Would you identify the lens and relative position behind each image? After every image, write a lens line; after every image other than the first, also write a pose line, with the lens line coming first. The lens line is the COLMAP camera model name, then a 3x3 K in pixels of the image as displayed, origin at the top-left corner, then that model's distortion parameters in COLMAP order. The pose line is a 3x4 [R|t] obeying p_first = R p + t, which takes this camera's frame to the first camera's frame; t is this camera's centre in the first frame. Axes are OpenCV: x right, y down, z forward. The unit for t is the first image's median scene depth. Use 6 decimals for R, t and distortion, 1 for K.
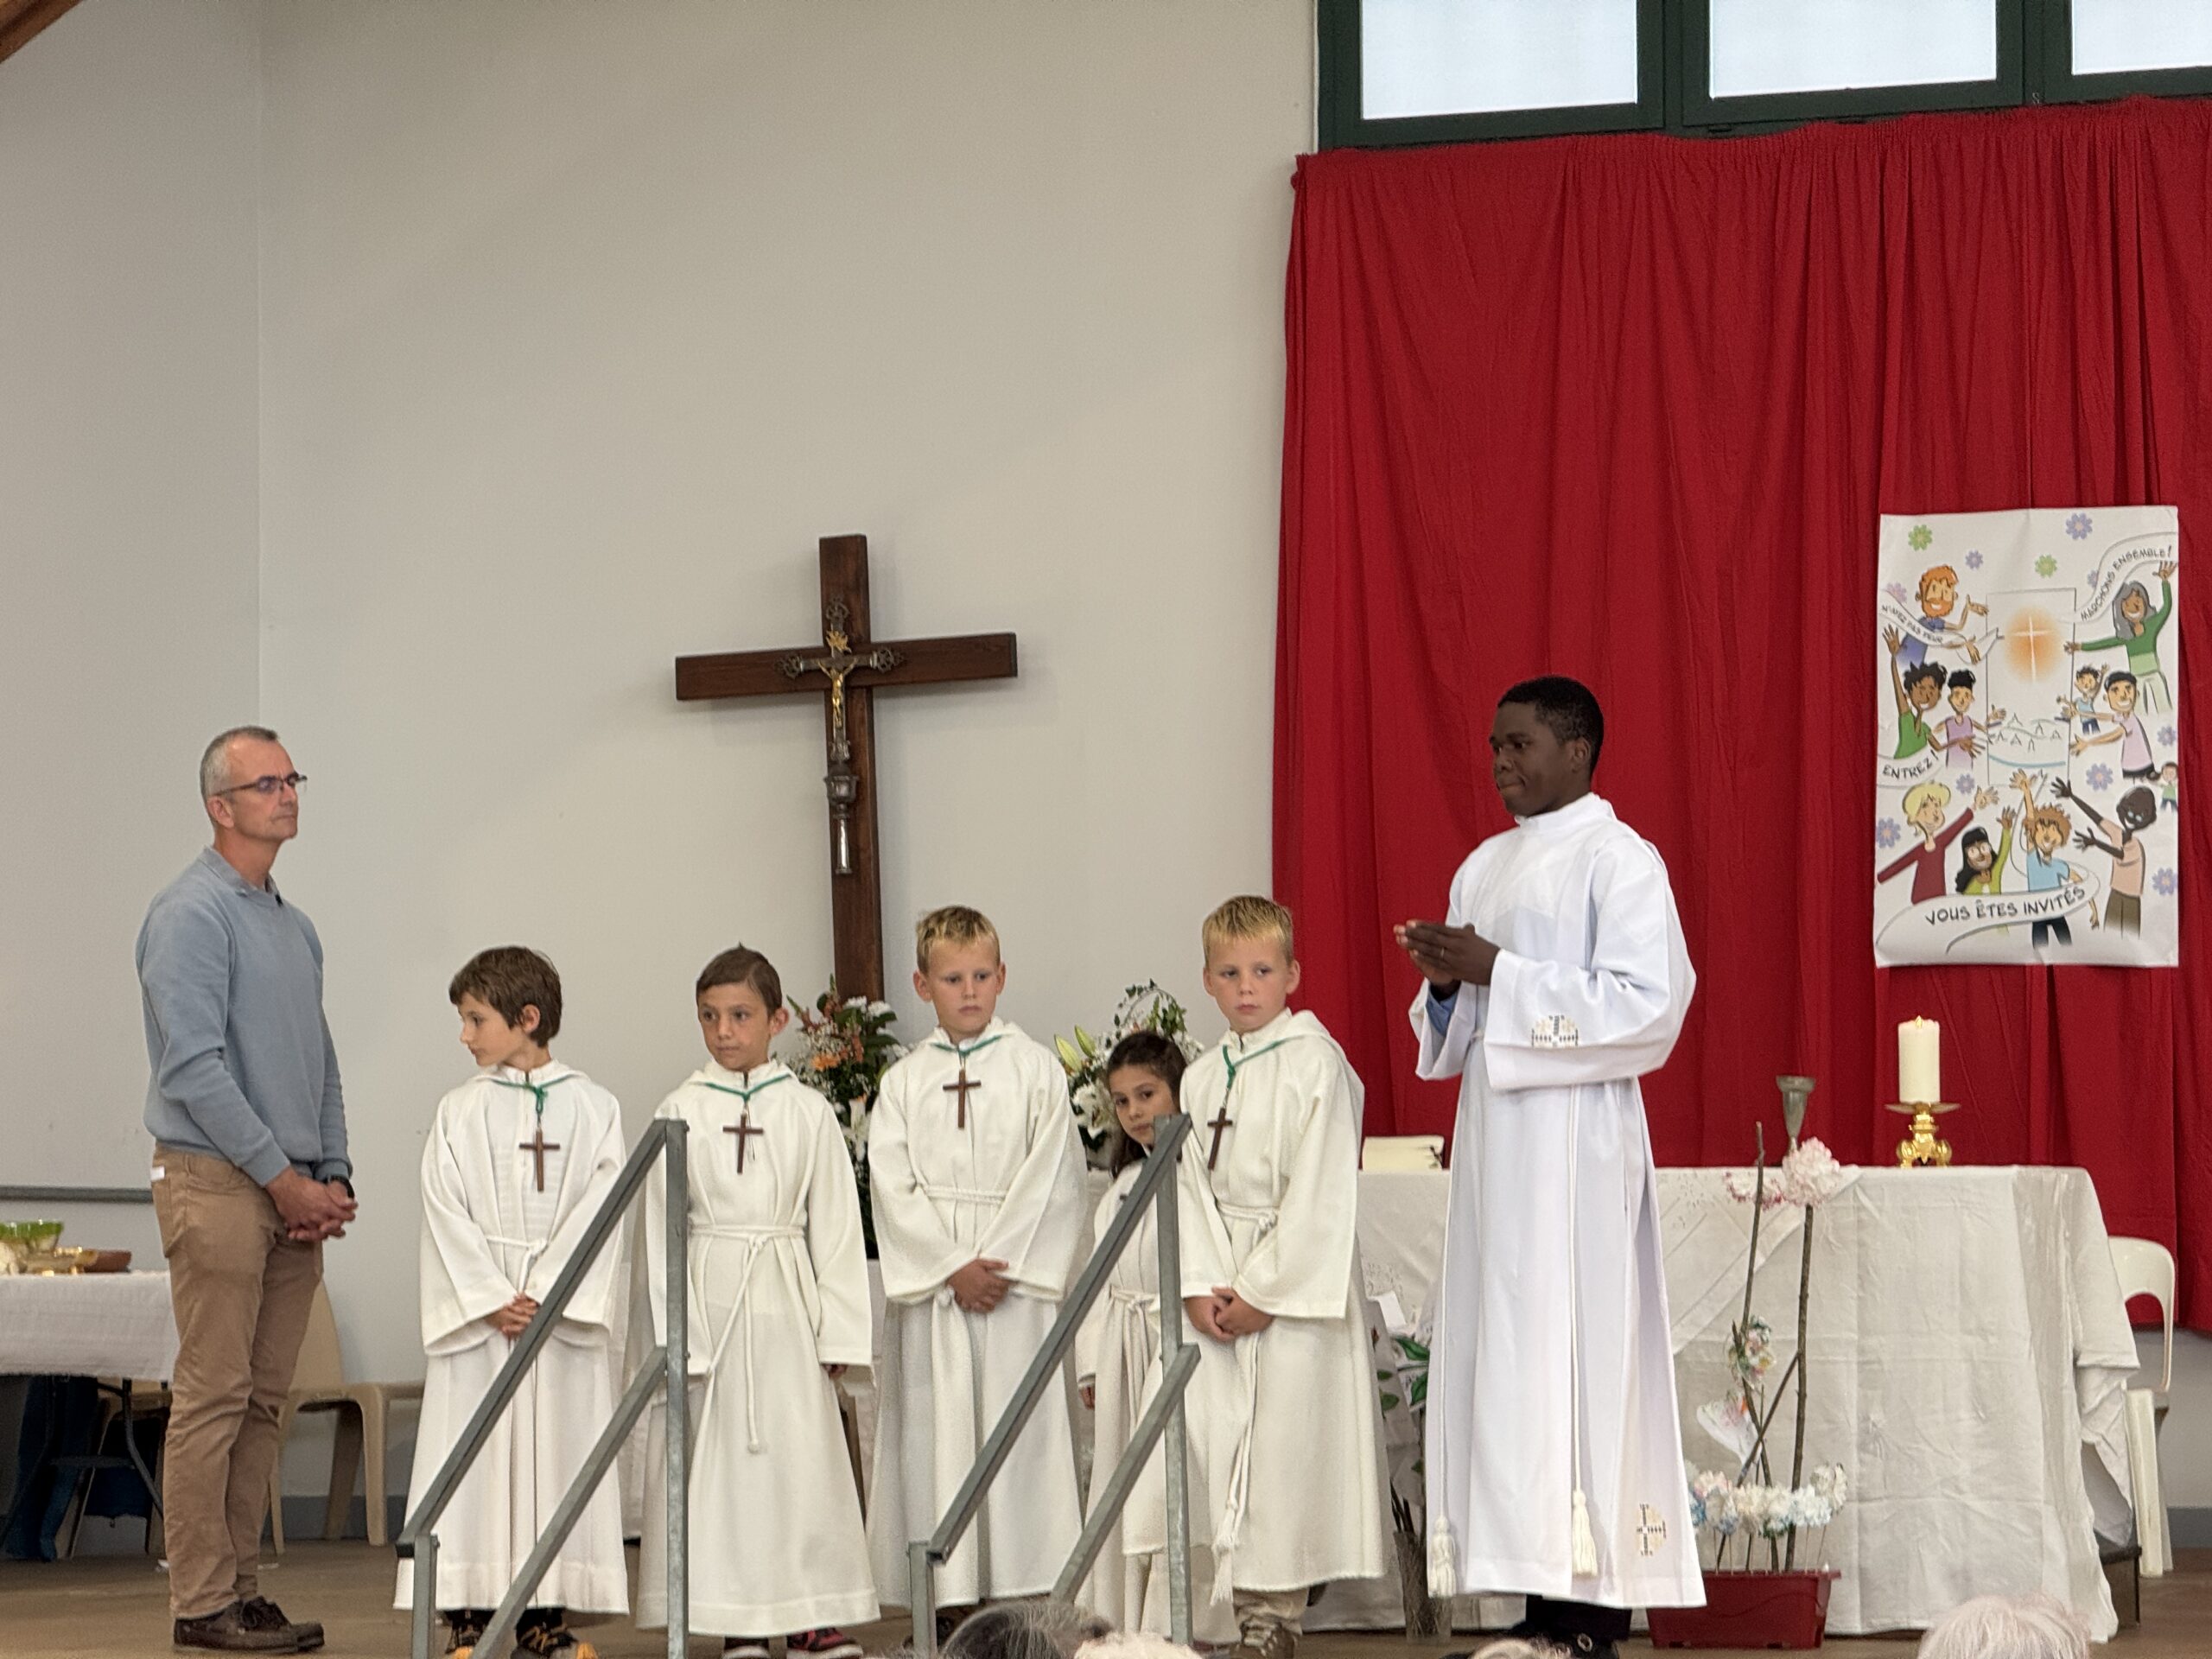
lens RADIAL K [[7766.6, 0, 1102.7], [0, 7766.6, 790.0], [0, 0, 1]] dist [0.132000, 1.539168]
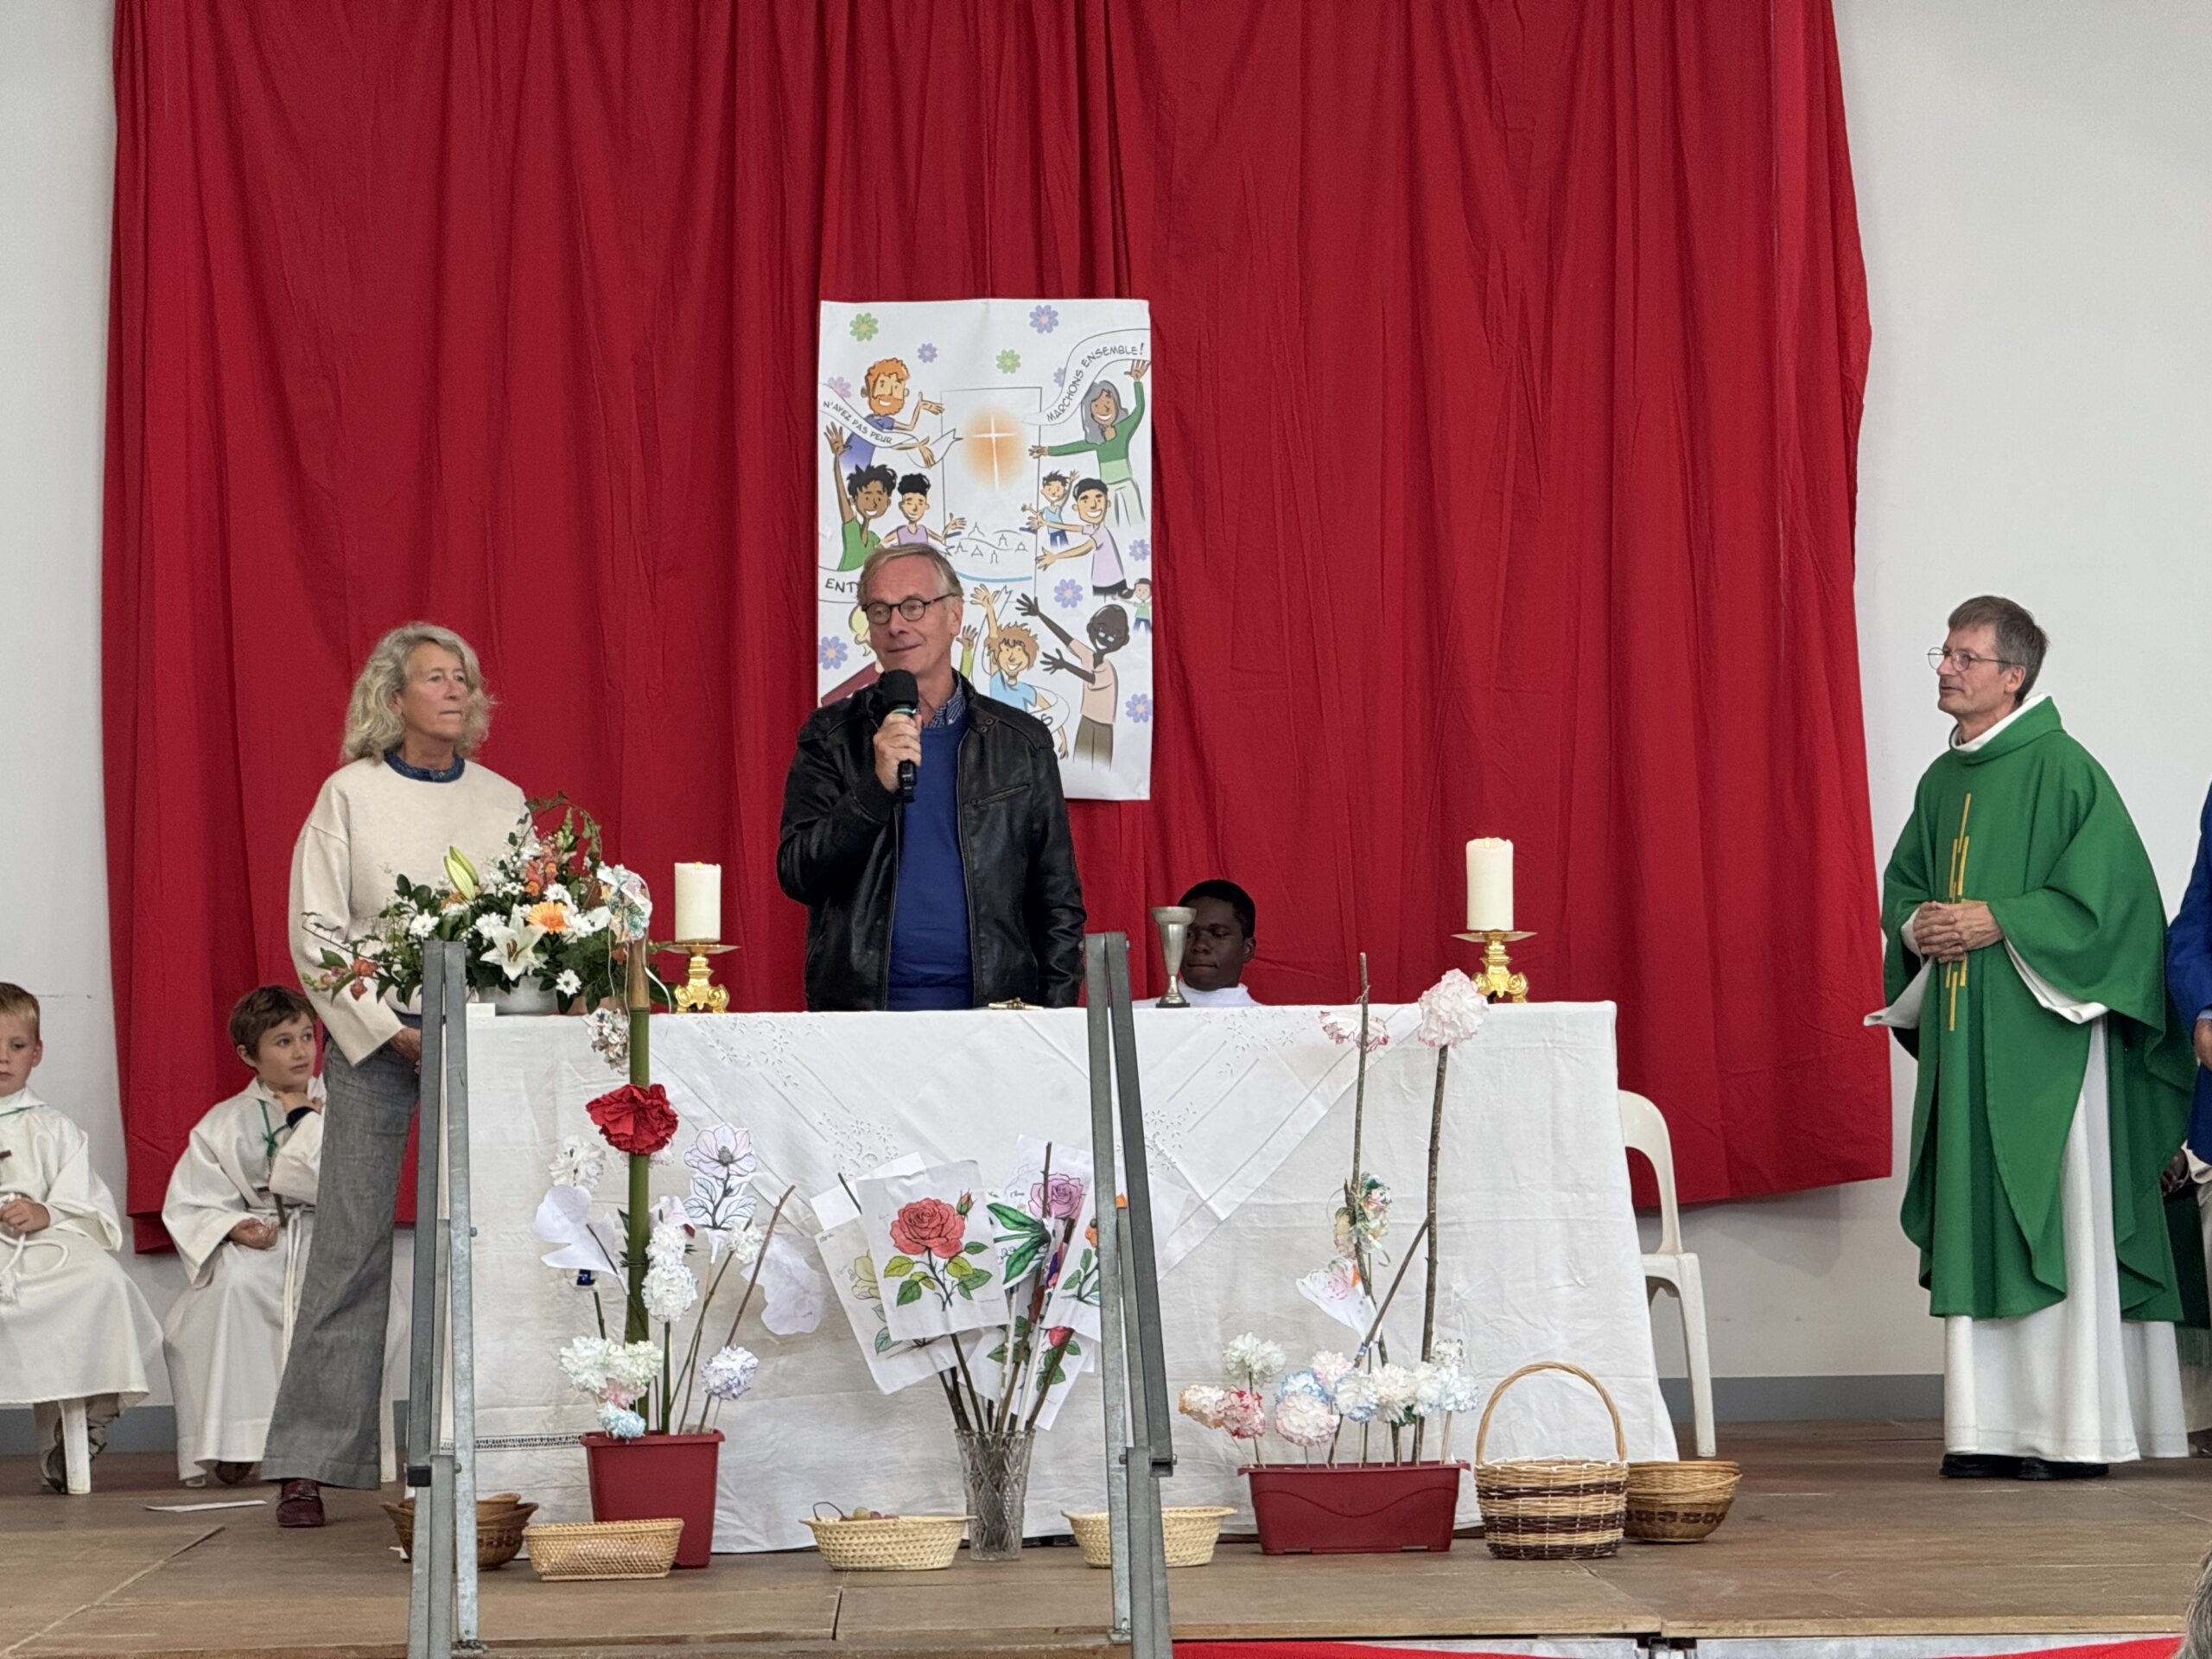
lens RADIAL K [[7700.3, 0, 1113.3], [0, 7700.3, 828.7], [0, 0, 1]] dist [0.259034, 2.616977]
pose [[0.935587, 0.004025, 0.353073, -0.186589], [-0.010306, 0.999820, 0.015912, 0.011523], [-0.352946, -0.018526, 0.935460, 0.149442]]
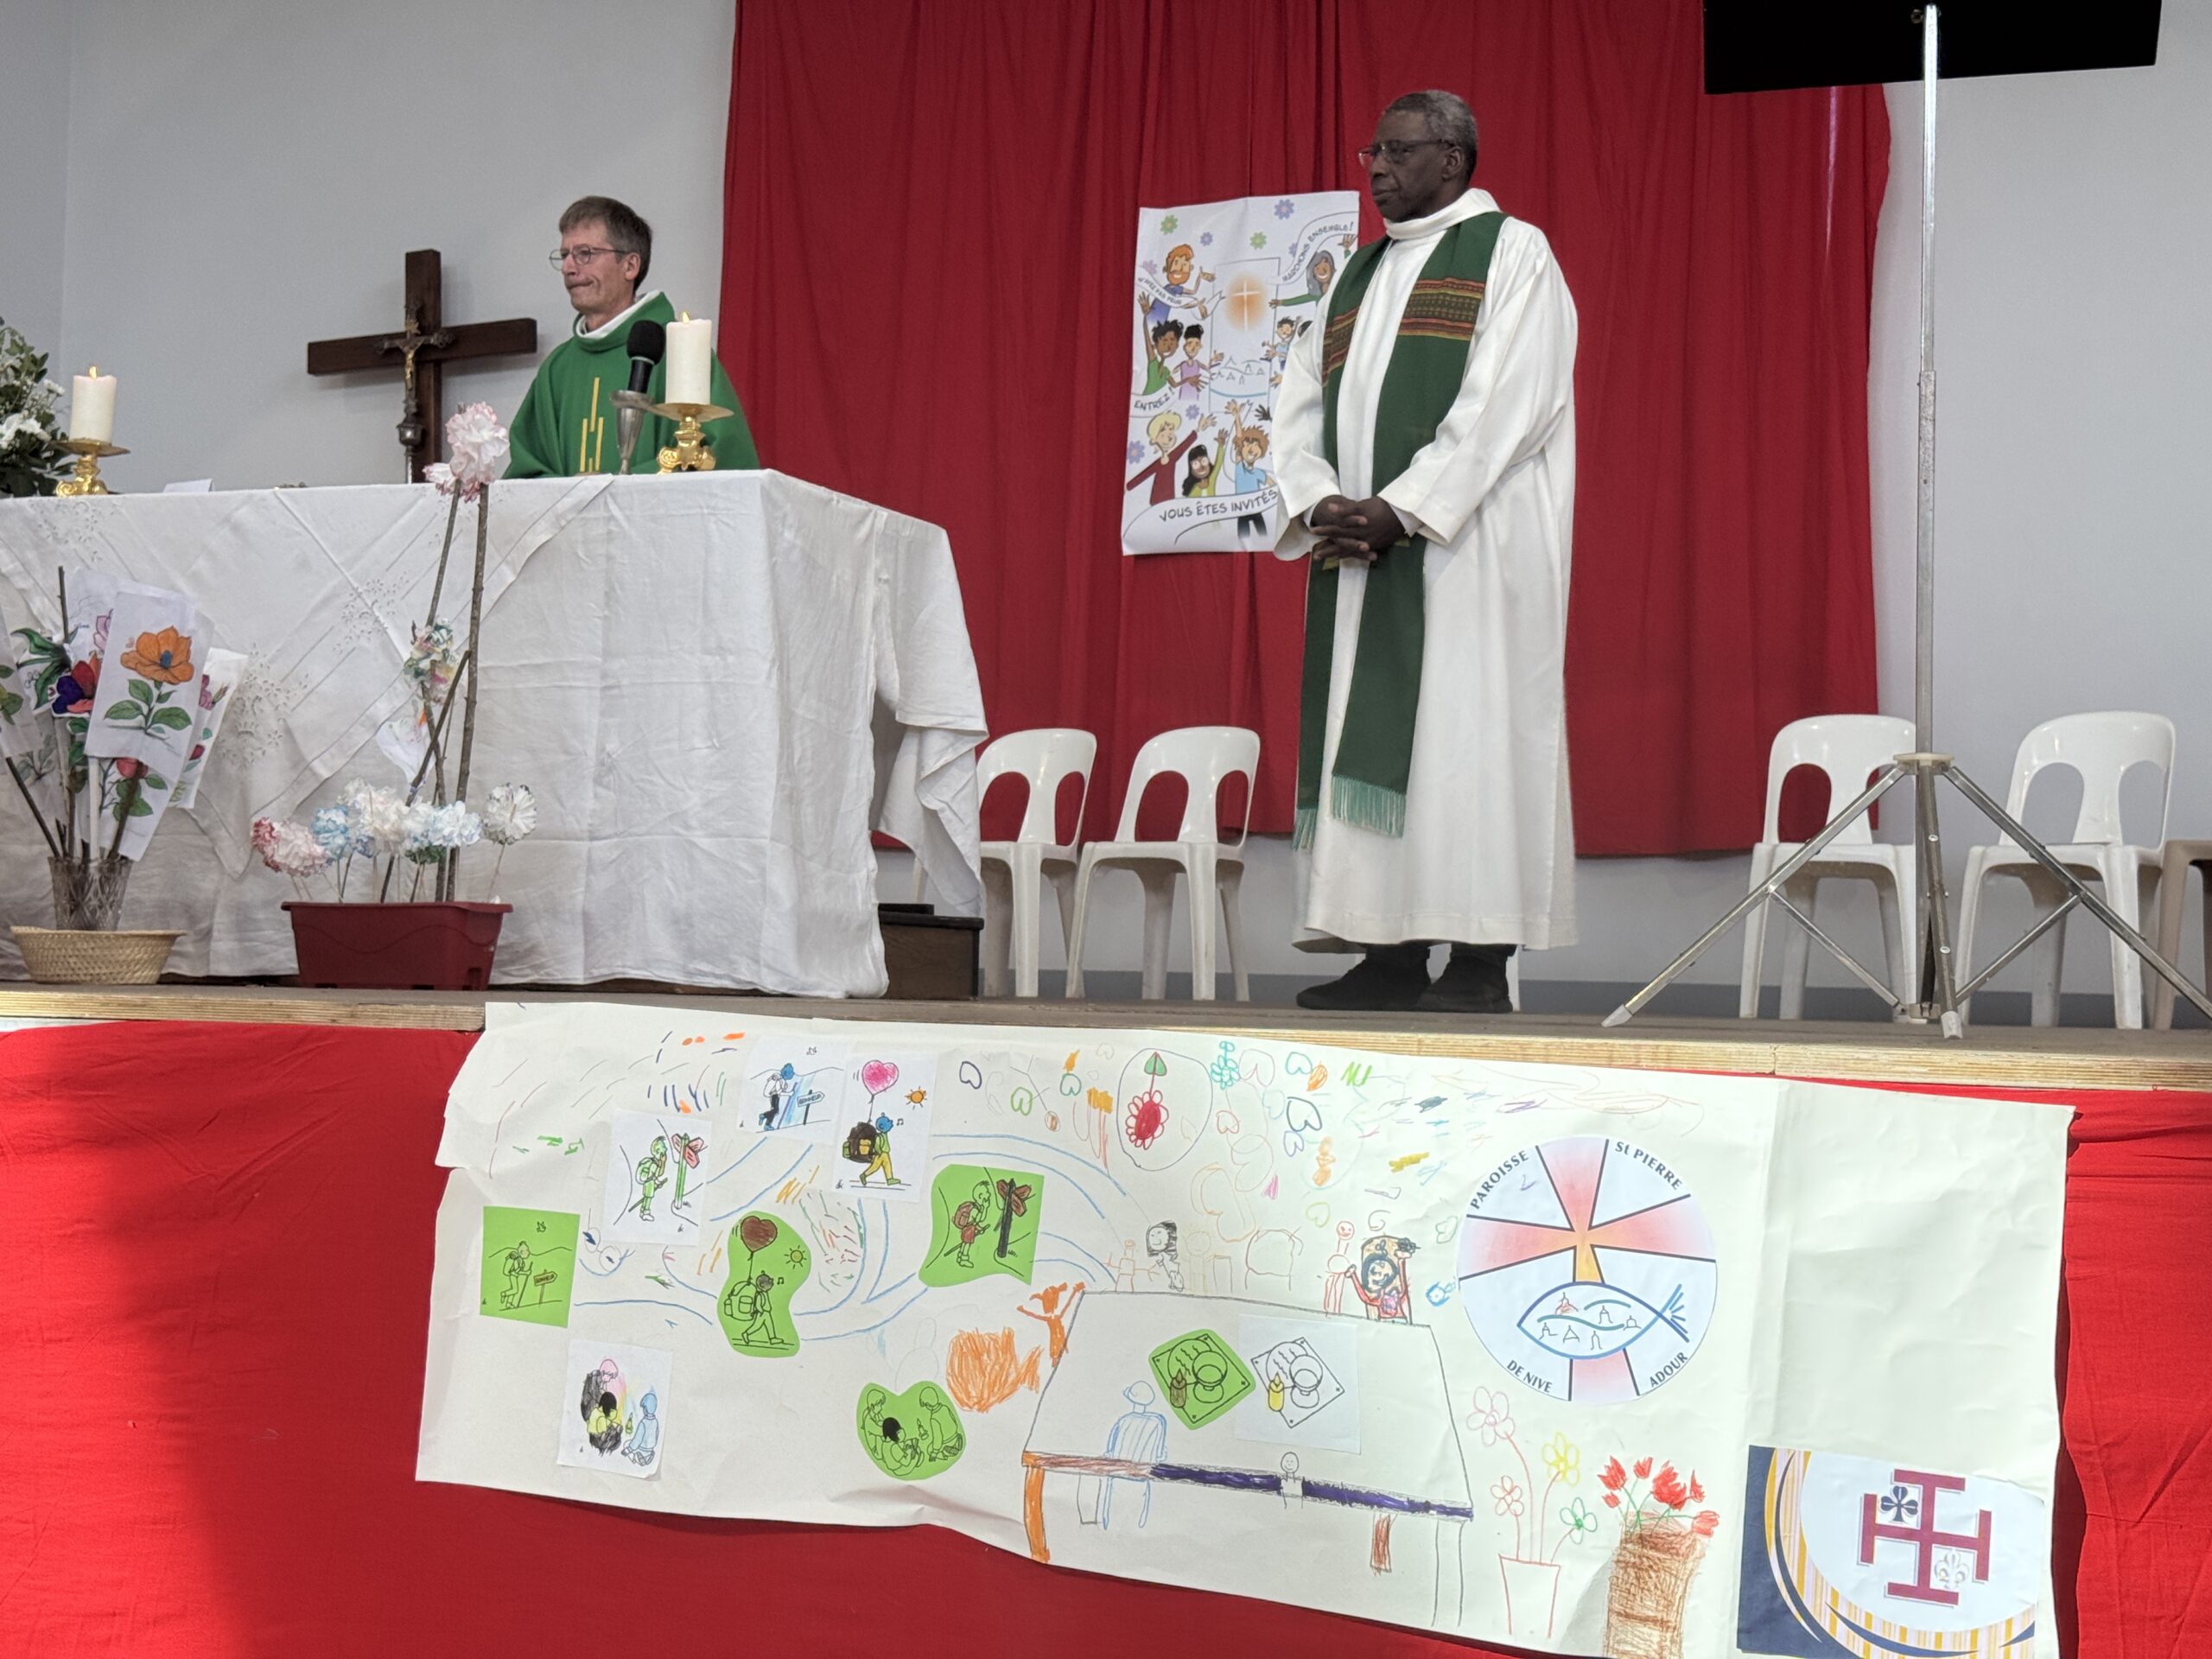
lens RADIAL K [[3076.4, 0, 1124.2], [0, 3076.4, 820.3], [0, 0, 1]] dist [0.135590, 0.016407]
pose [[0.996723, 0.025823, -0.076661, 0.140949], [-0.025592, 0.999664, 0.003997, 0.065265], [0.076739, -0.002022, 0.997049, 0.491876]]
